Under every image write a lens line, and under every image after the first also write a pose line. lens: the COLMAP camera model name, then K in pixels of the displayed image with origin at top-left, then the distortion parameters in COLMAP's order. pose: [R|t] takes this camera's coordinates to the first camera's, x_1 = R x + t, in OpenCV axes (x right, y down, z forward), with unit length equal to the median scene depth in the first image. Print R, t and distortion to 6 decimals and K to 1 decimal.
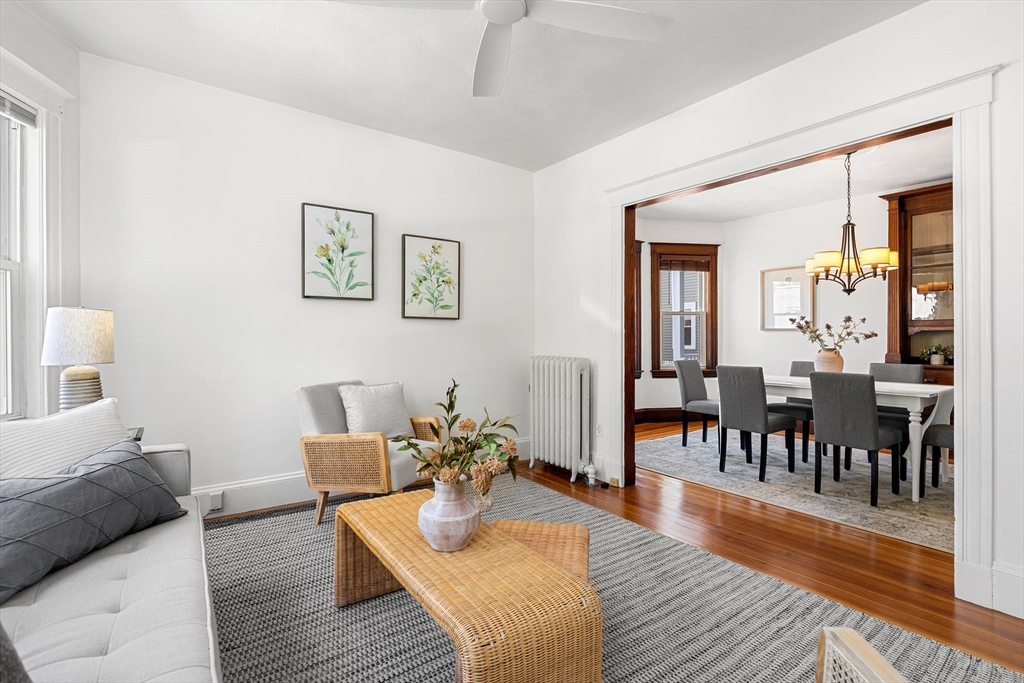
lens RADIAL K [[470.1, 0, 514.8], [0, 470.1, 335.4], [0, 0, 1]] dist [-0.001731, -0.000199]
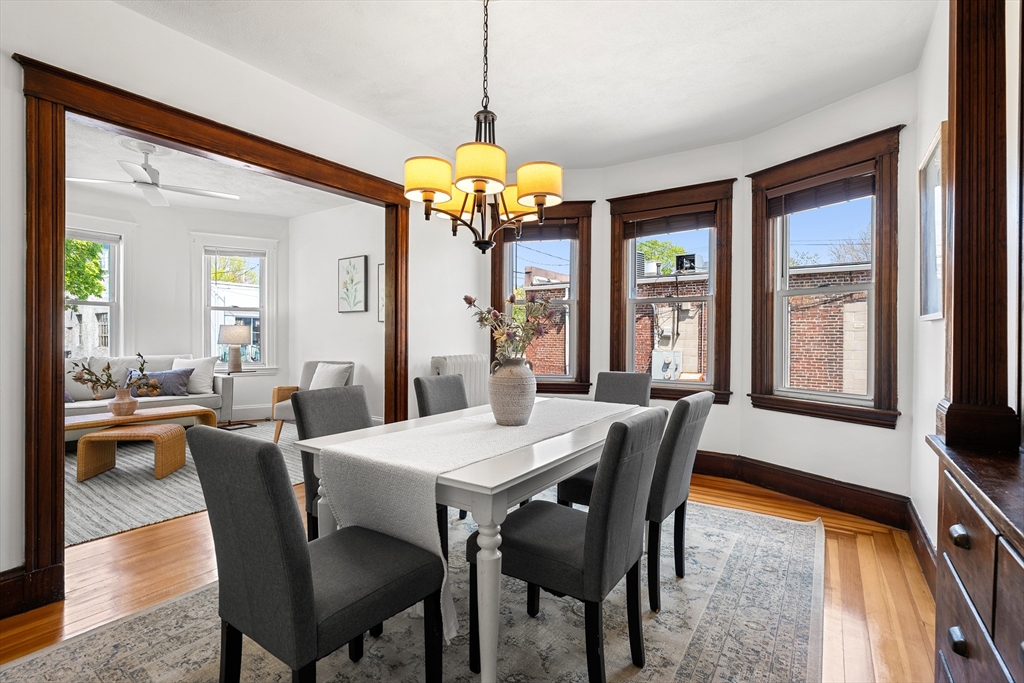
lens RADIAL K [[470.1, 0, 514.8], [0, 470.1, 335.4], [0, 0, 1]] dist [-0.001731, -0.000199]
pose [[0.336091, 0.001339, -0.941828, 0.992609], [-0.000497, 0.999999, 0.001244, 0.001628], [0.941829, 0.000050, 0.336092, 0.709952]]
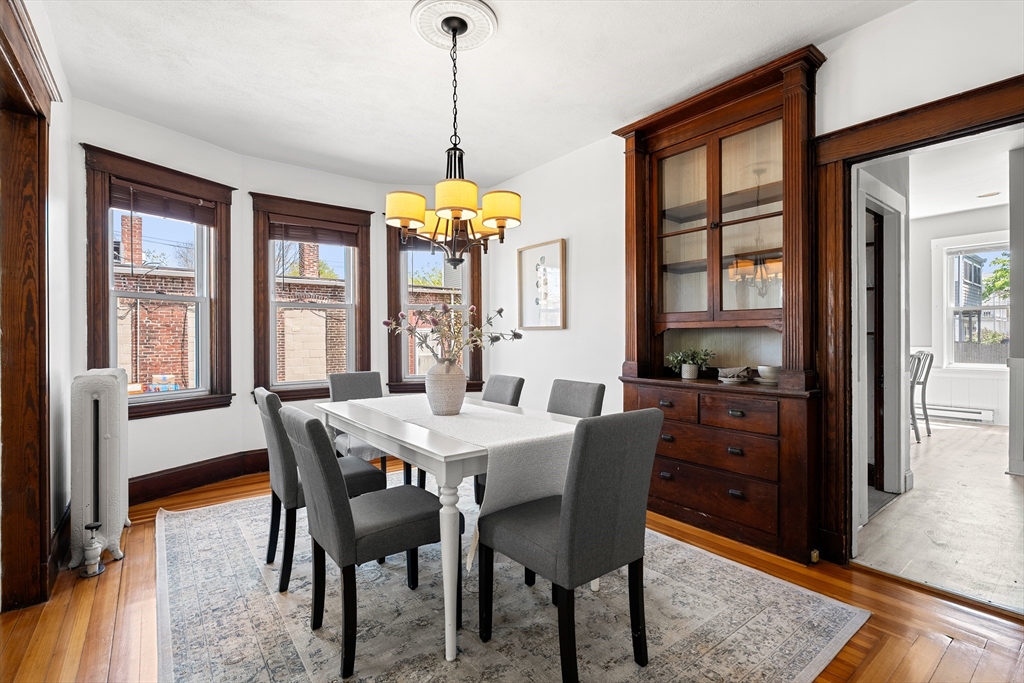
lens RADIAL K [[465.2, 0, 511.3], [0, 465.2, 337.6], [0, 0, 1]] dist [-0.002199, -0.000058]
pose [[0.999756, -0.006508, 0.021120, 0.635291], [0.006401, 0.999966, 0.005125, -0.001759], [-0.021153, -0.004988, 0.999764, 0.338409]]
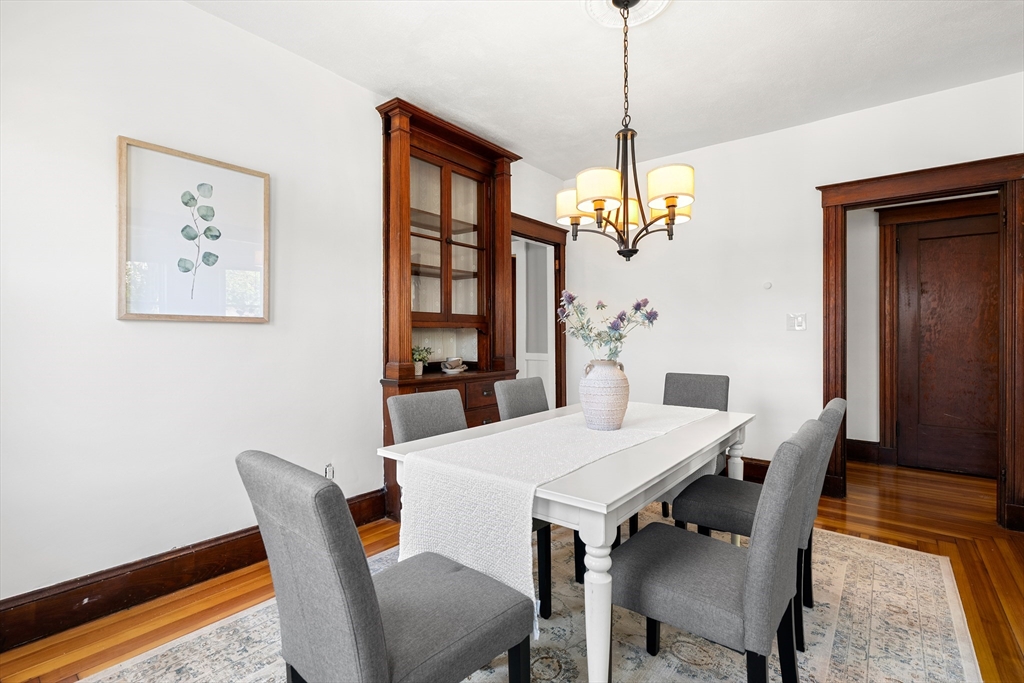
lens RADIAL K [[470.1, 0, 514.8], [0, 470.1, 335.4], [0, 0, 1]] dist [-0.001731, -0.000199]
pose [[-0.260293, -0.001348, 0.965529, 0.178628], [-0.000575, 0.999999, 0.001241, 0.000421], [-0.965530, -0.000232, -0.260293, 1.048233]]
